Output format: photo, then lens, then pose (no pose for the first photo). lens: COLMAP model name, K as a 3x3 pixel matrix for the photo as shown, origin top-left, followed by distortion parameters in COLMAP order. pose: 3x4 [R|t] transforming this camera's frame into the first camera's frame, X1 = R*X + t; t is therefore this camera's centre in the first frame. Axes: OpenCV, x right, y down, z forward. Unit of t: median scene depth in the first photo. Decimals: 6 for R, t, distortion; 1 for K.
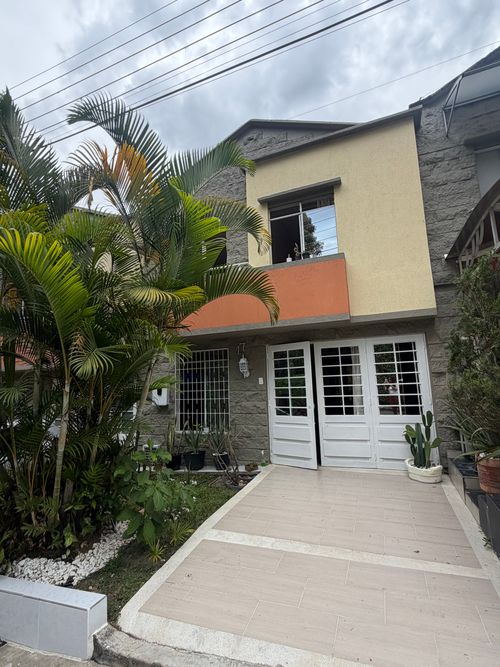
lens RADIAL K [[329.8, 0, 250.0], [0, 329.8, 333.5], [0, 0, 1]] dist [0.002205, -0.000100]
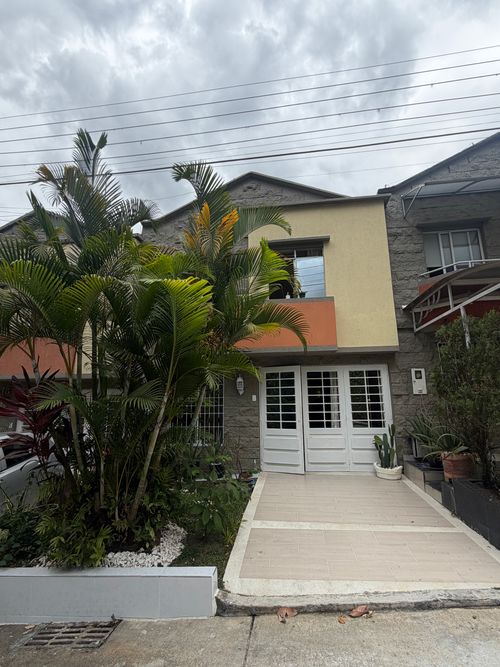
lens RADIAL K [[329.8, 0, 250.0], [0, 329.8, 333.5], [0, 0, 1]] dist [0.002205, -0.000100]
pose [[0.967792, 0.072115, 0.241202, -0.310574], [-0.058908, 0.996365, -0.061534, -0.008935], [-0.244763, 0.045343, 0.968522, -0.129949]]
